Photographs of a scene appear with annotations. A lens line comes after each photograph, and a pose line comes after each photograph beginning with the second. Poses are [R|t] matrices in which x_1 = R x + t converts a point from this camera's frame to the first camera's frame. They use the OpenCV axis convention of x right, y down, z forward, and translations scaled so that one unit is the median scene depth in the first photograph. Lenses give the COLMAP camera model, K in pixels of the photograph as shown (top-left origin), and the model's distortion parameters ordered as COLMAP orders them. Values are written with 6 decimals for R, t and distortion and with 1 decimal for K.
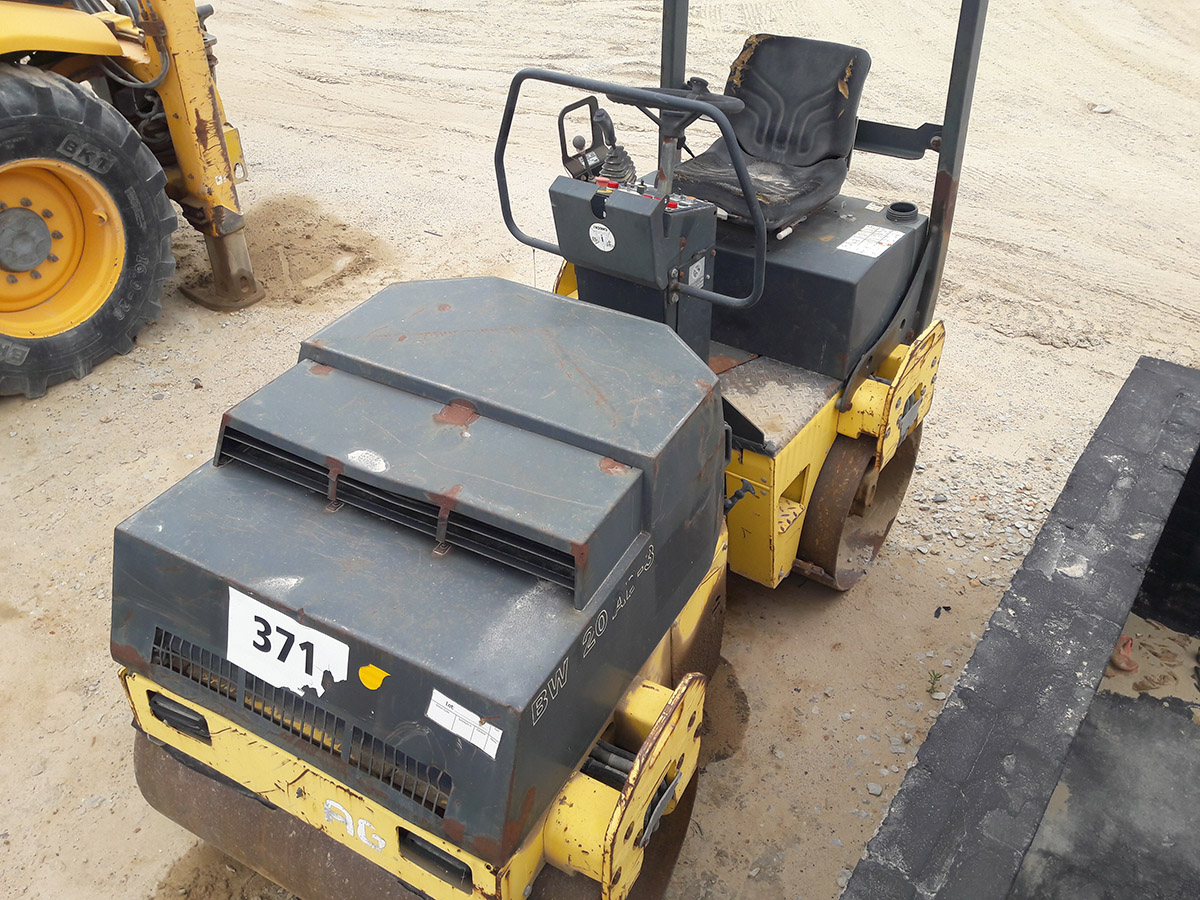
lens RADIAL K [[937.7, 0, 600.0], [0, 937.7, 450.0], [0, 0, 1]] dist [0.107523, -0.156229]
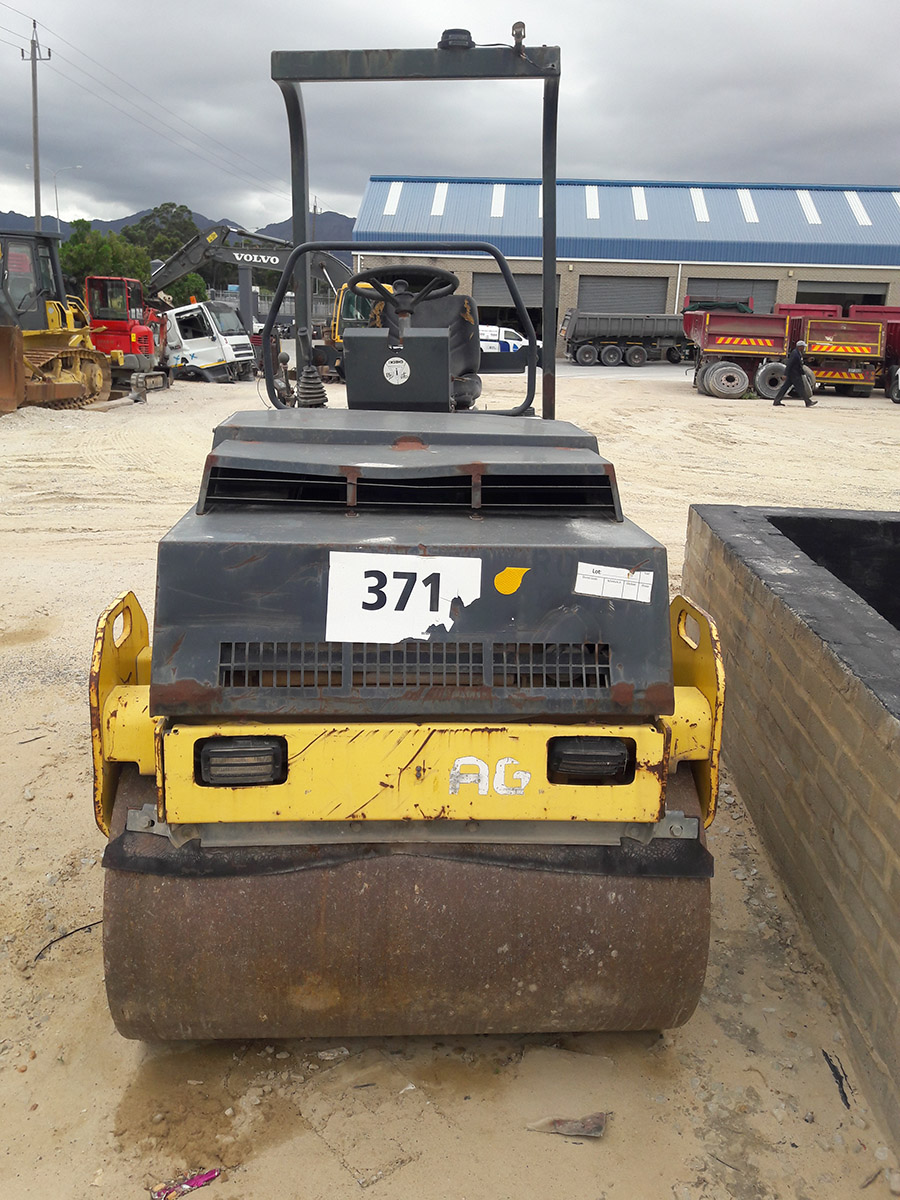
lens RADIAL K [[972.6, 0, 431.3], [0, 972.6, 595.1], [0, 0, 1]] dist [0.183068, -0.423751]
pose [[0.854206, -0.132978, 0.502642, -0.792622], [0.301085, 0.914666, -0.269691, 0.476977], [-0.423887, 0.381710, 0.821351, 0.123599]]
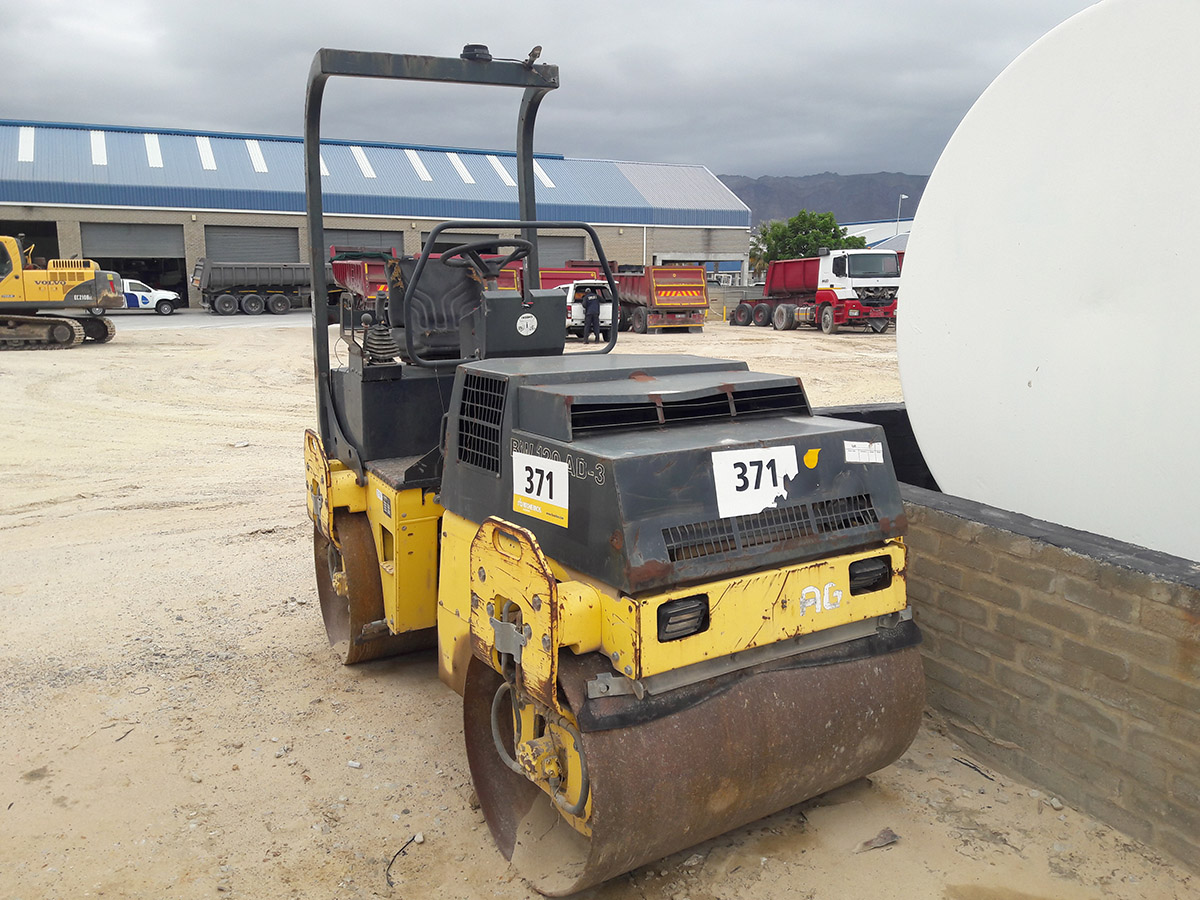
lens RADIAL K [[972.6, 0, 582.4], [0, 972.6, 445.5], [0, 0, 1]] dist [0.183068, -0.423751]
pose [[0.485348, -0.165140, 0.858584, -1.621489], [0.530364, 0.836305, -0.138954, 0.222924], [-0.695091, 0.522803, 0.493483, 0.416801]]
